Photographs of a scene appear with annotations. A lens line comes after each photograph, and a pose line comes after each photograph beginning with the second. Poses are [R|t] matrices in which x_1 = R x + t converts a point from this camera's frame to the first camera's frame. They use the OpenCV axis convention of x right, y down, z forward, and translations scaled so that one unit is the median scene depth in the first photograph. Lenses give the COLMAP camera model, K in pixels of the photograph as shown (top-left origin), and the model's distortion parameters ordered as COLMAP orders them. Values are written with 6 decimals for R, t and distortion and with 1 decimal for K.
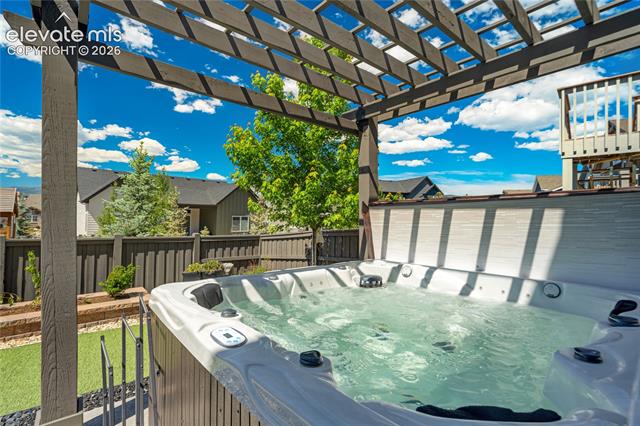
lens RADIAL K [[311.1, 0, 329.8], [0, 311.1, 212.5], [0, 0, 1]] dist [-0.060261, 0.025771]
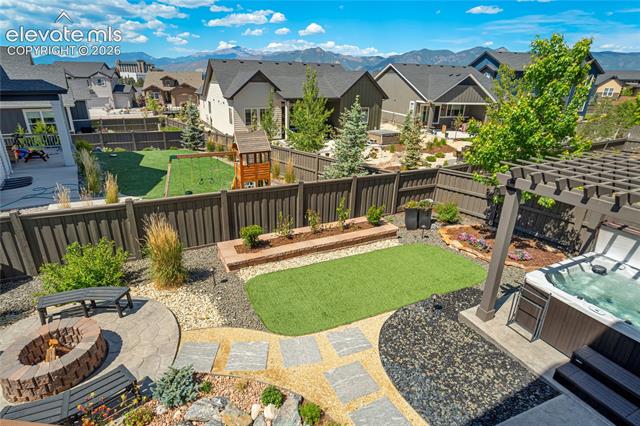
lens RADIAL K [[338.8, 0, 310.5], [0, 338.8, 215.2], [0, 0, 1]] dist [-0.061442, 0.037148]
pose [[0.954661, 0.109840, -0.276692, -0.356371], [0.006533, 0.921490, 0.388347, -0.308107], [0.297625, -0.372547, 0.878993, -0.430289]]
